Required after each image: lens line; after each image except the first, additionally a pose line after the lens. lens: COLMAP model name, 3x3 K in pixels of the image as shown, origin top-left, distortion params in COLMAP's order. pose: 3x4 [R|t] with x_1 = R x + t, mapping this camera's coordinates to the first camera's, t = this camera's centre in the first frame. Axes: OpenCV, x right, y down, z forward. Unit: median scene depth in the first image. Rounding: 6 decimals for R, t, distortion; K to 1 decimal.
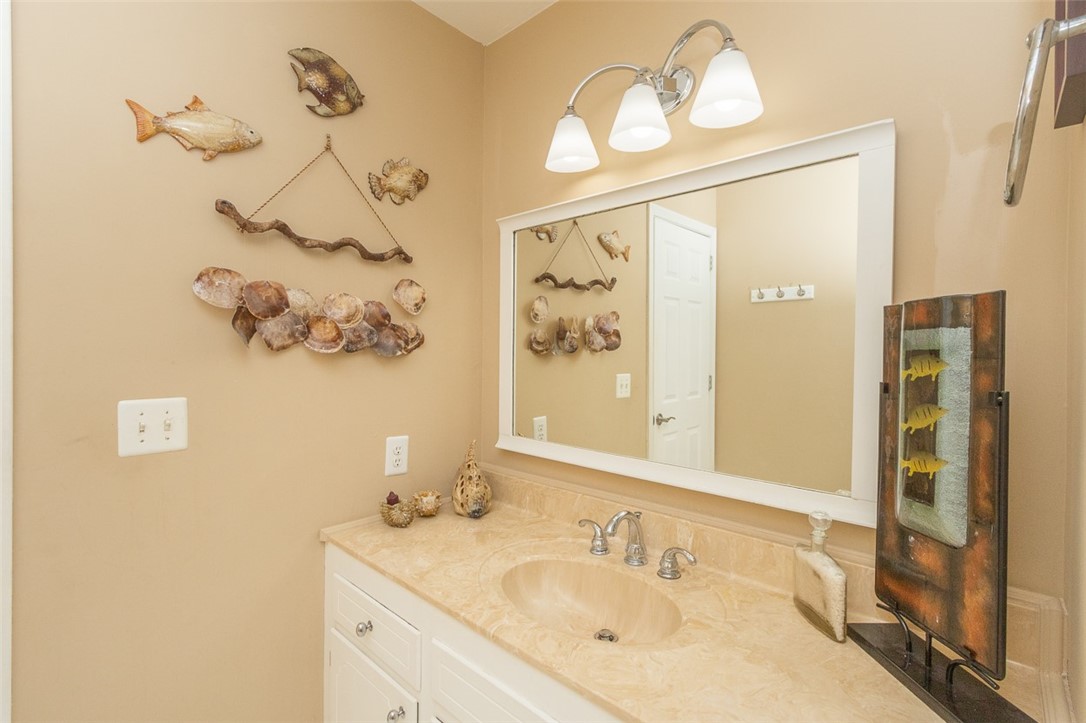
lens RADIAL K [[500.2, 0, 542.4], [0, 500.2, 356.2], [0, 0, 1]] dist [-0.000517, -0.000944]
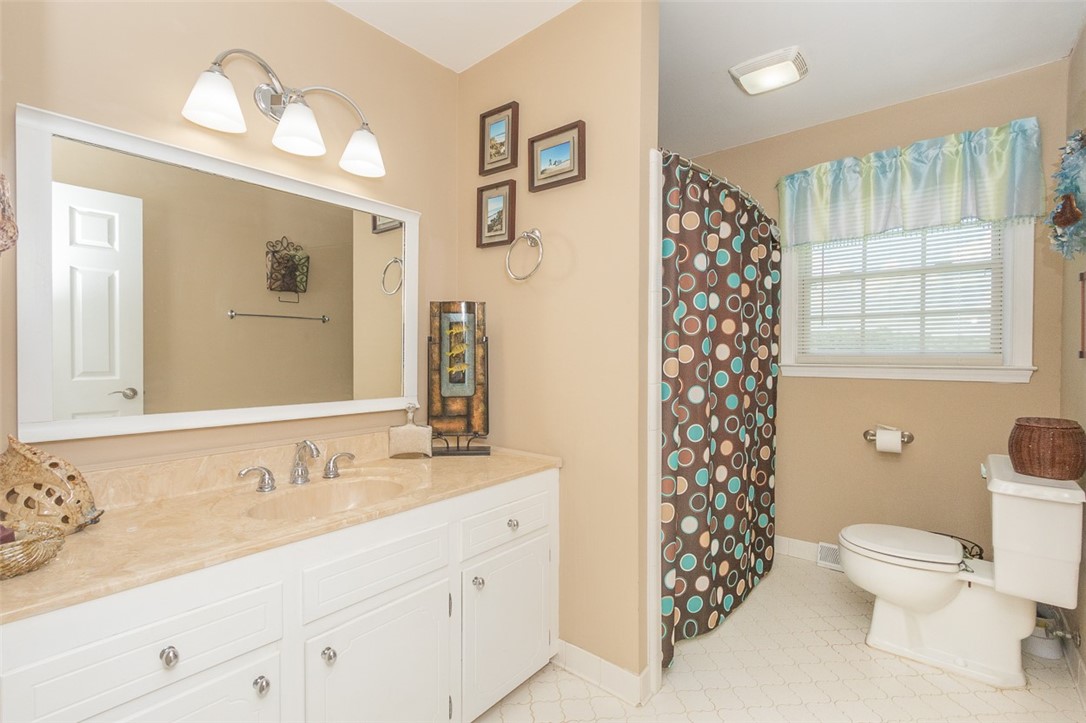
lens RADIAL K [[500.2, 0, 542.6], [0, 500.2, 358.0], [0, 0, 1]] dist [-0.000517, -0.000944]
pose [[-0.044456, -0.014858, 0.998901, -1.815615], [0.012170, 0.999807, 0.015413, 0.142483], [-0.998937, 0.012842, -0.044267, 0.724864]]
